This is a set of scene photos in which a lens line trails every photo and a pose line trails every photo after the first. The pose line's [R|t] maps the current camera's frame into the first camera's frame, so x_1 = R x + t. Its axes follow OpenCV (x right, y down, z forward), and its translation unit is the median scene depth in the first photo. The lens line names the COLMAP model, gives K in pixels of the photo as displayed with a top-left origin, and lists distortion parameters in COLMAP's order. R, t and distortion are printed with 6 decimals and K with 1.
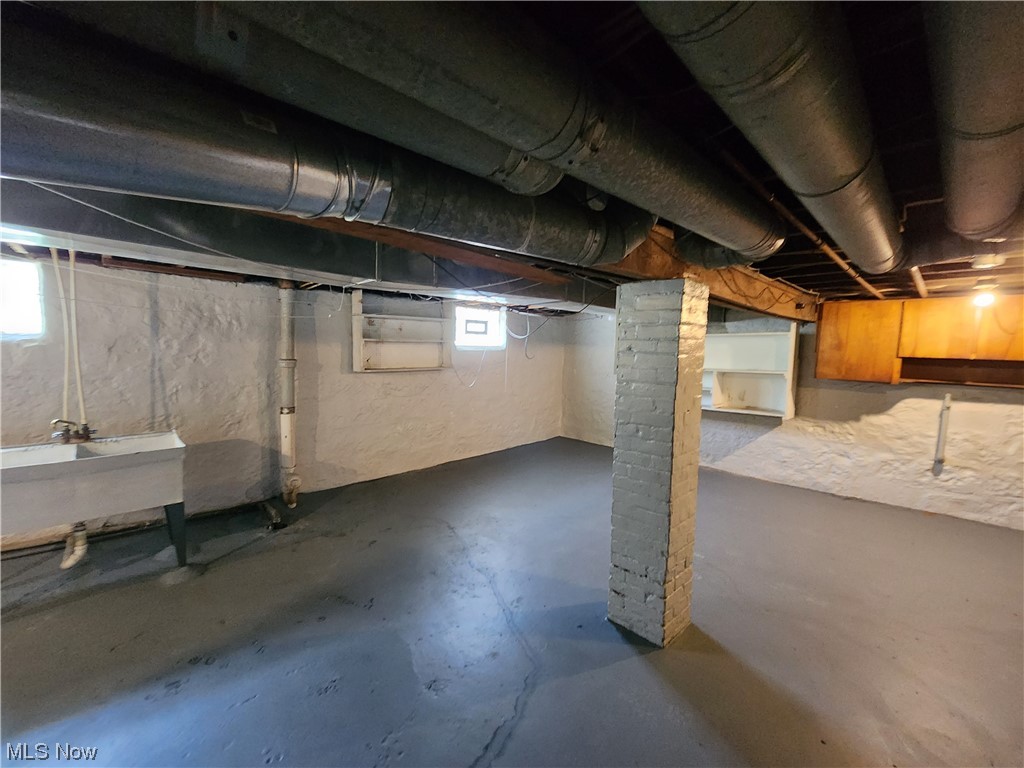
lens RADIAL K [[417.9, 0, 512.3], [0, 417.9, 385.9], [0, 0, 1]] dist [0.002648, -0.000669]
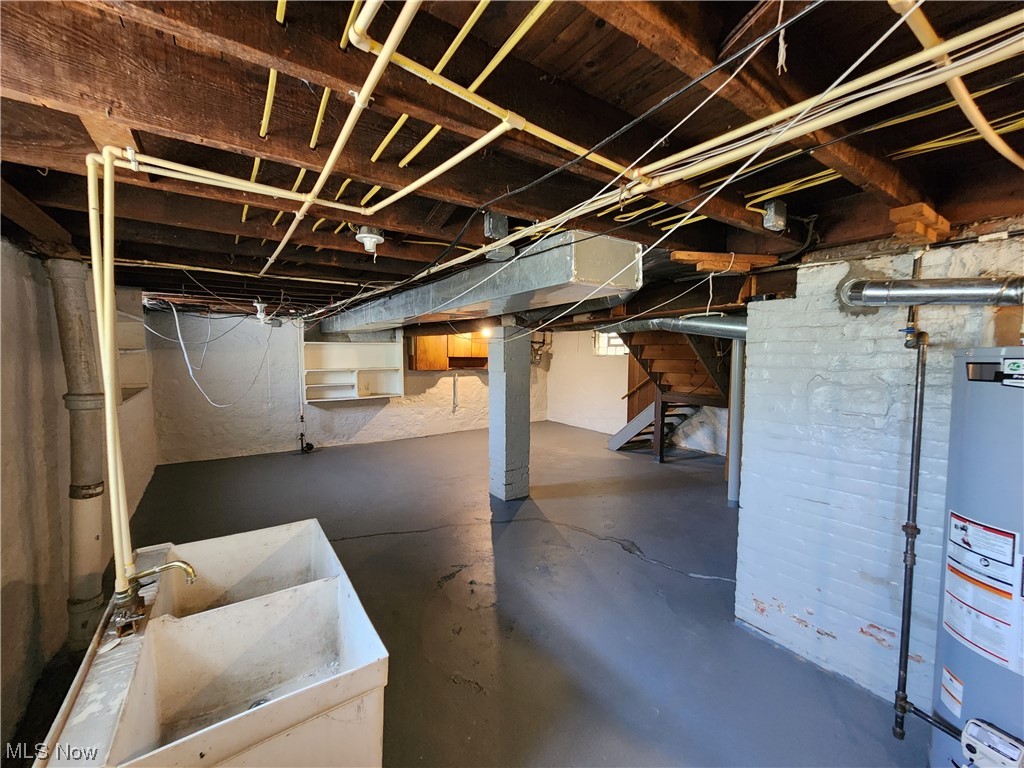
lens RADIAL K [[417.9, 0, 507.8], [0, 417.9, 383.6], [0, 0, 1]] dist [0.002648, -0.000669]
pose [[0.177937, -0.091224, 0.979804, -0.904013], [0.083822, 0.993480, 0.077275, -0.066582], [-0.980465, 0.068379, 0.184423, 0.337181]]
